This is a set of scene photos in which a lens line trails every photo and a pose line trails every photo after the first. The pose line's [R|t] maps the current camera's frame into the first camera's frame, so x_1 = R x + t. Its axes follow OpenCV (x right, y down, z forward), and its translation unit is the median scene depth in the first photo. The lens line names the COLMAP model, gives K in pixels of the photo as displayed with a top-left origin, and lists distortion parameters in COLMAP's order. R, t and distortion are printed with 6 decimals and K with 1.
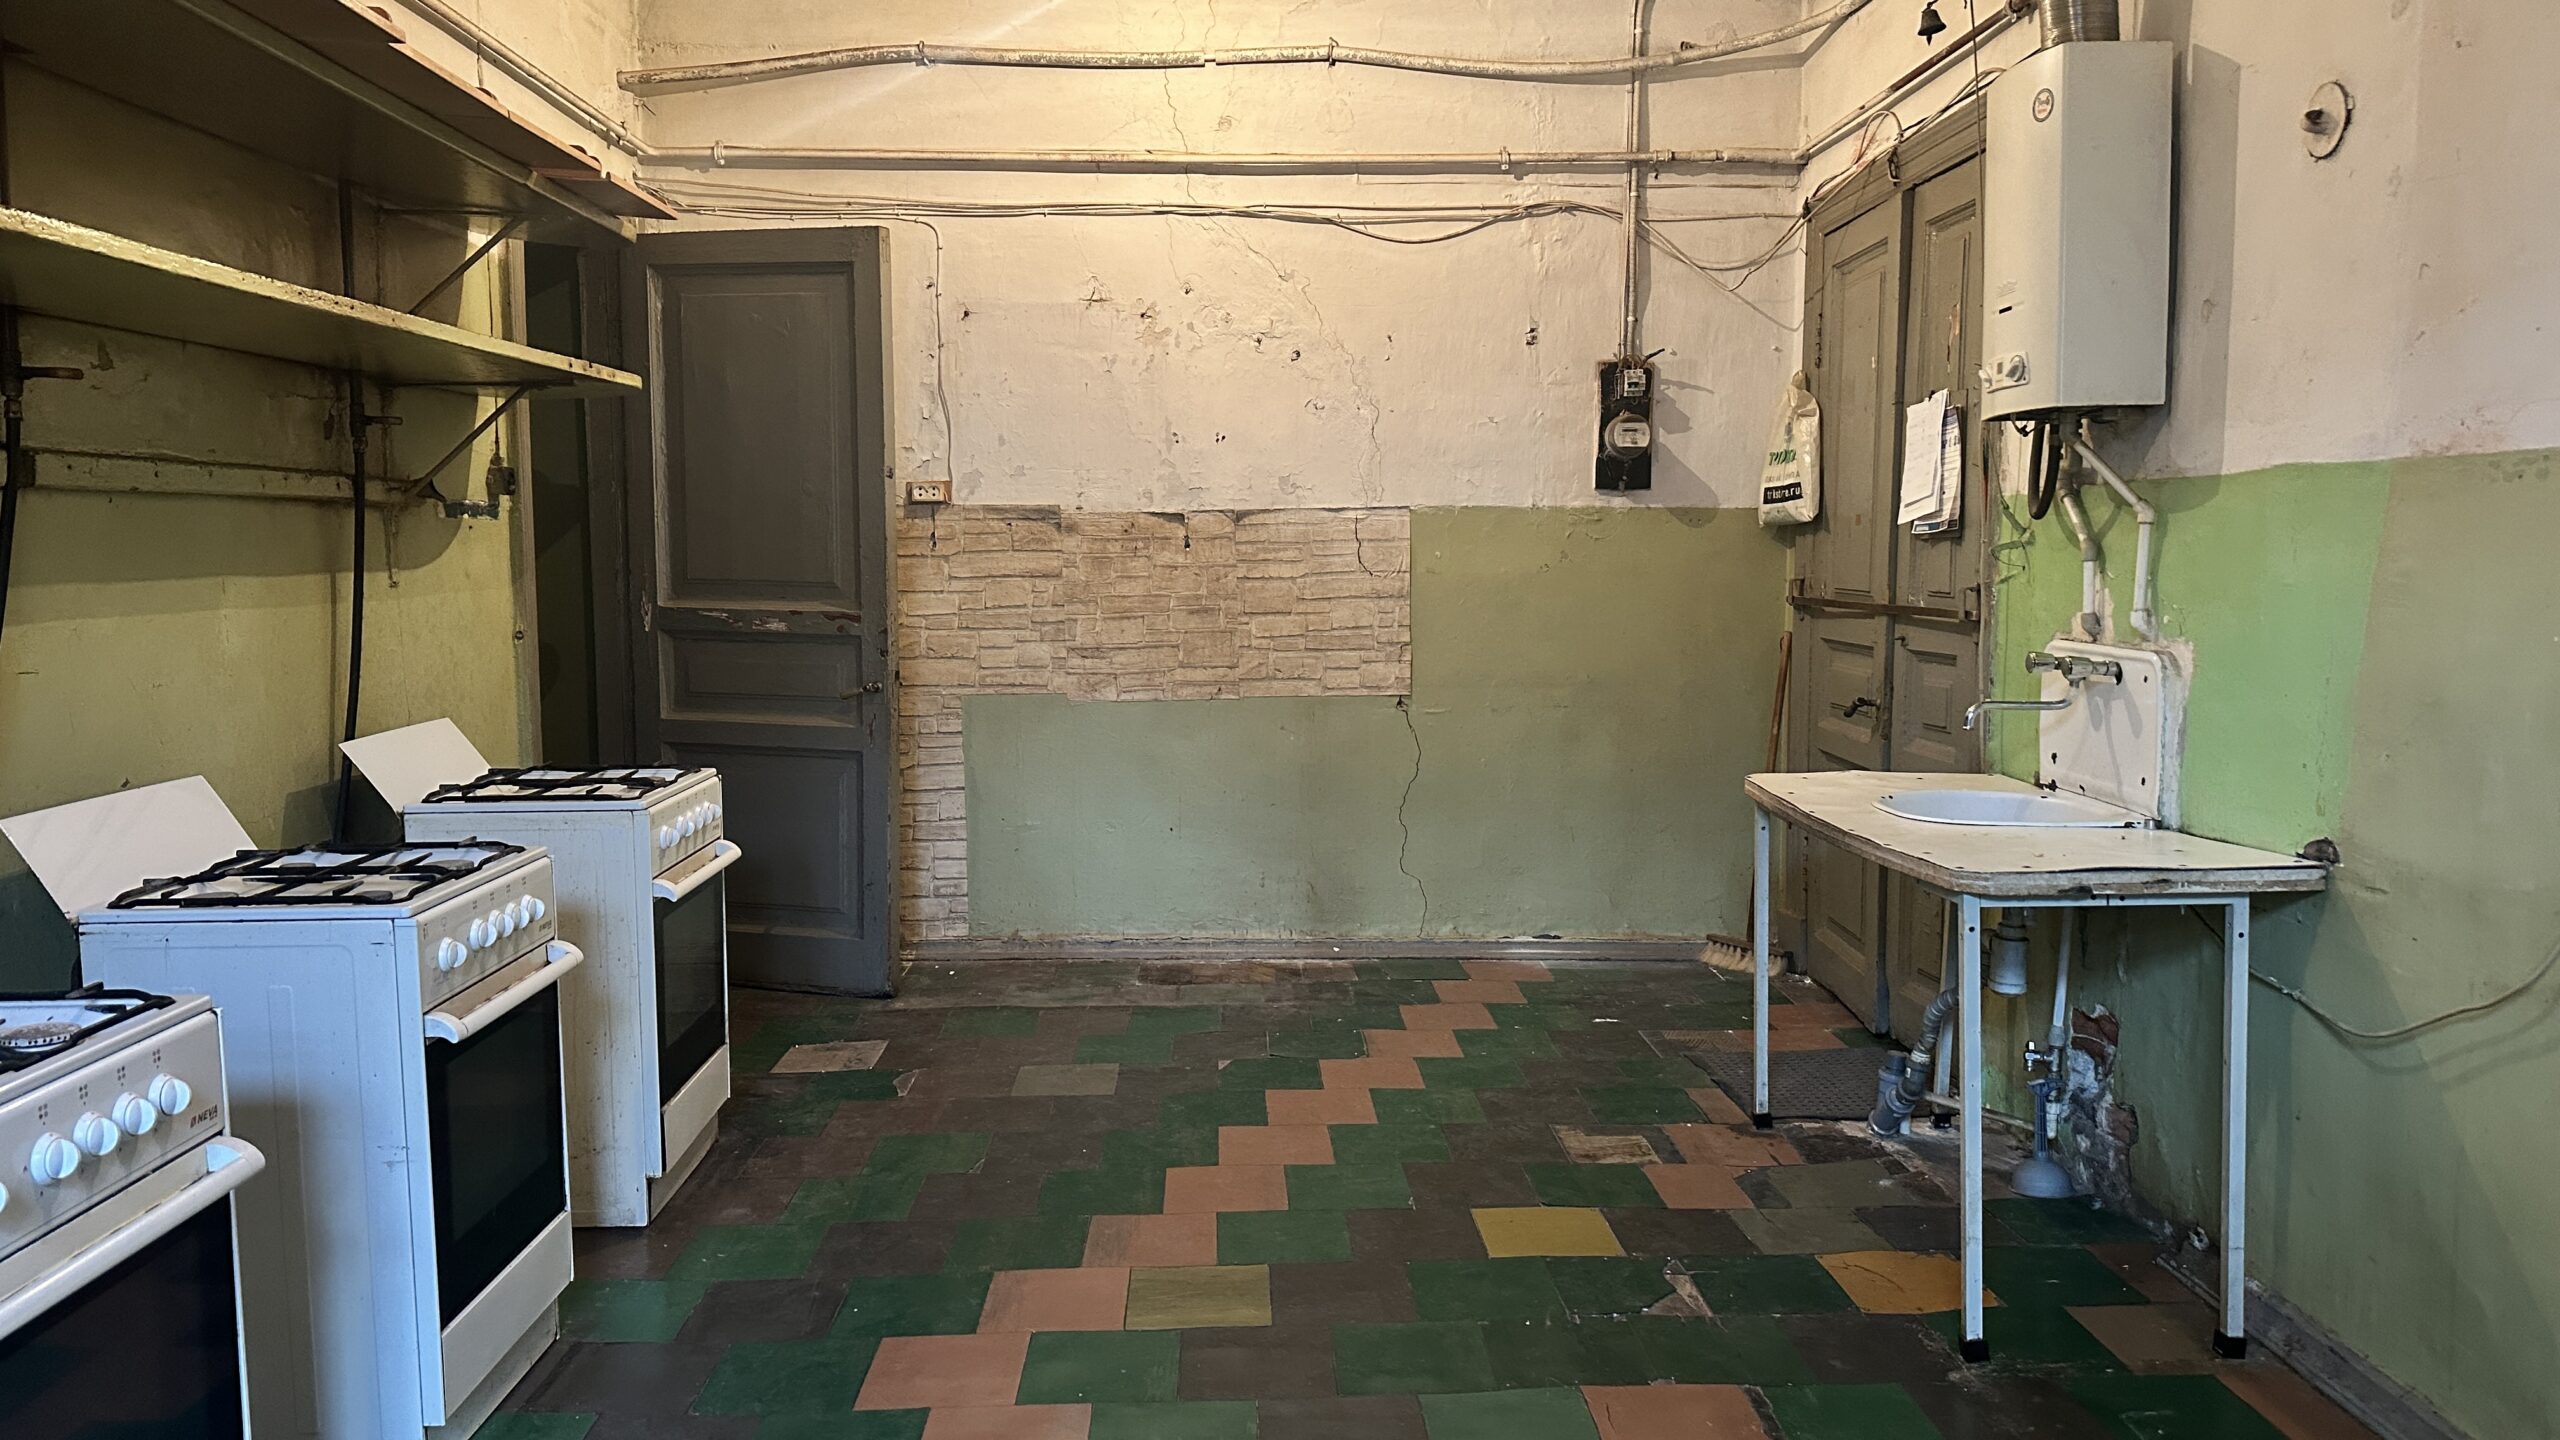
lens RADIAL K [[1788.8, 0, 1279.2], [0, 1788.8, 718.6], [0, 0, 1]] dist [0.031826, -0.046255]
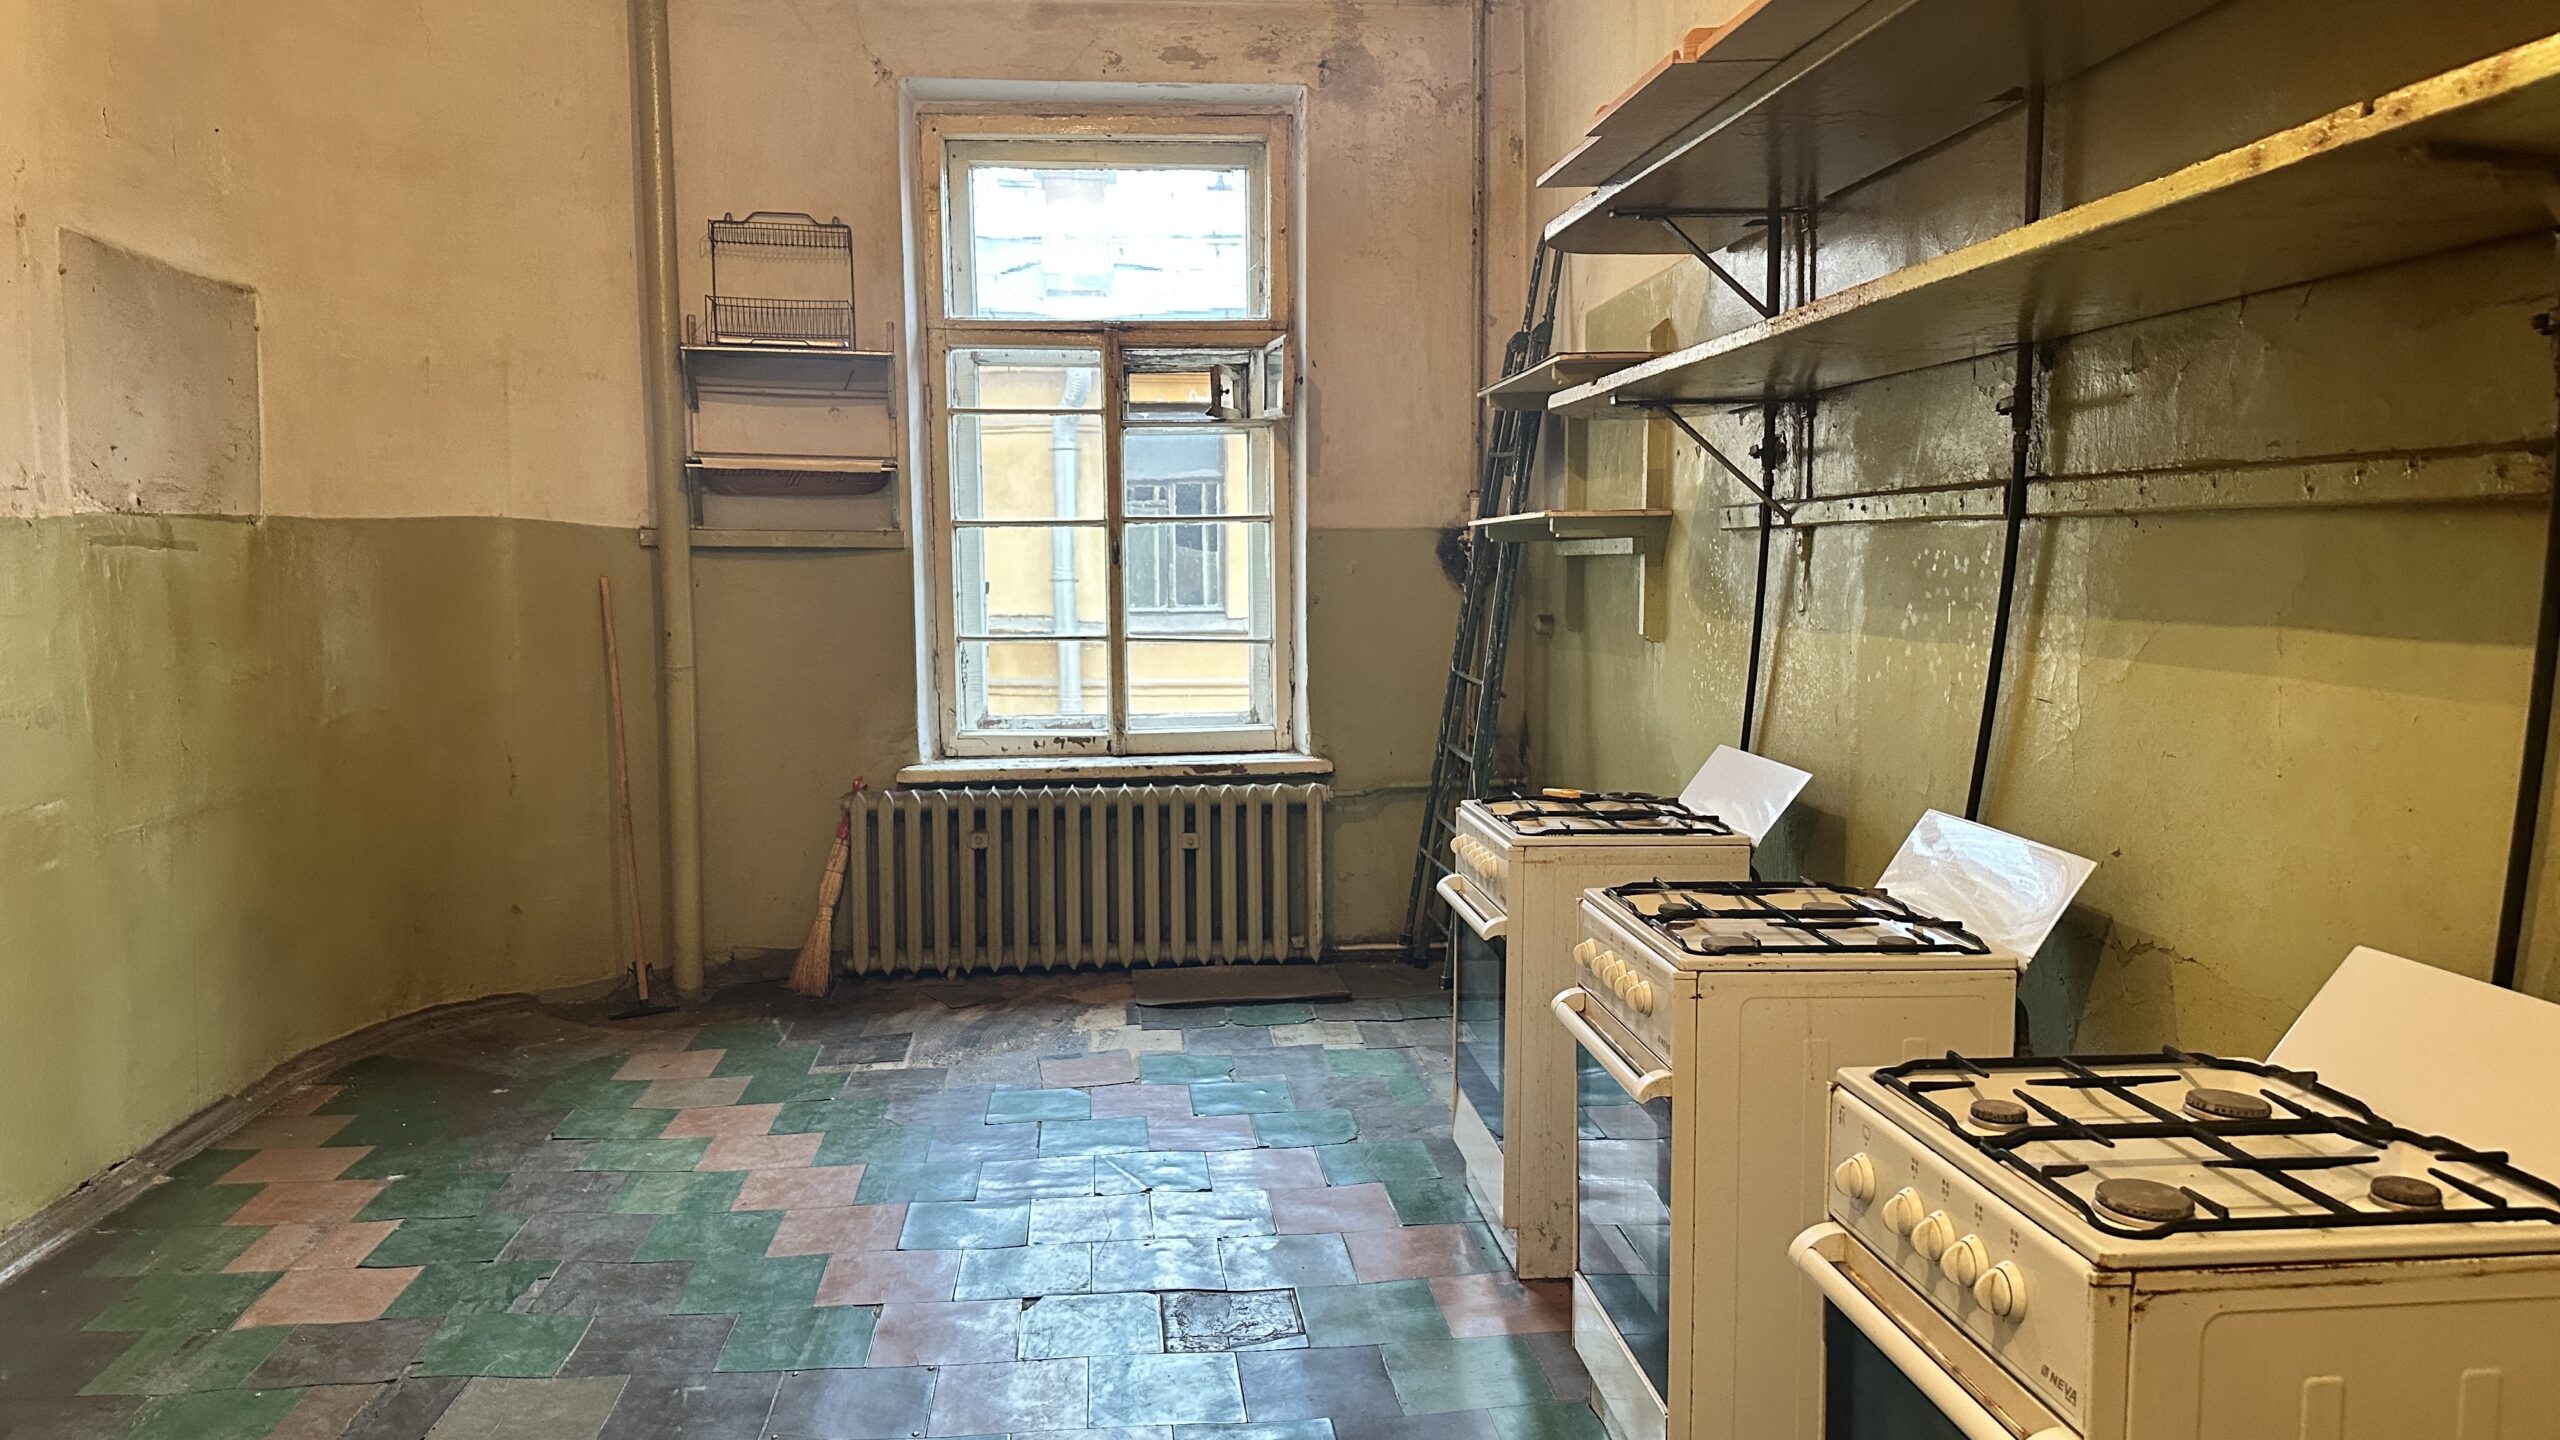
lens RADIAL K [[1788.8, 0, 1277.4], [0, 1788.8, 704.5], [0, 0, 1]] dist [0.031826, -0.046255]
pose [[-0.997413, 0.014344, -0.070435, -0.161921], [0.001264, 0.983235, 0.182338, -0.168933], [0.071870, 0.181777, -0.980710, 1.585546]]
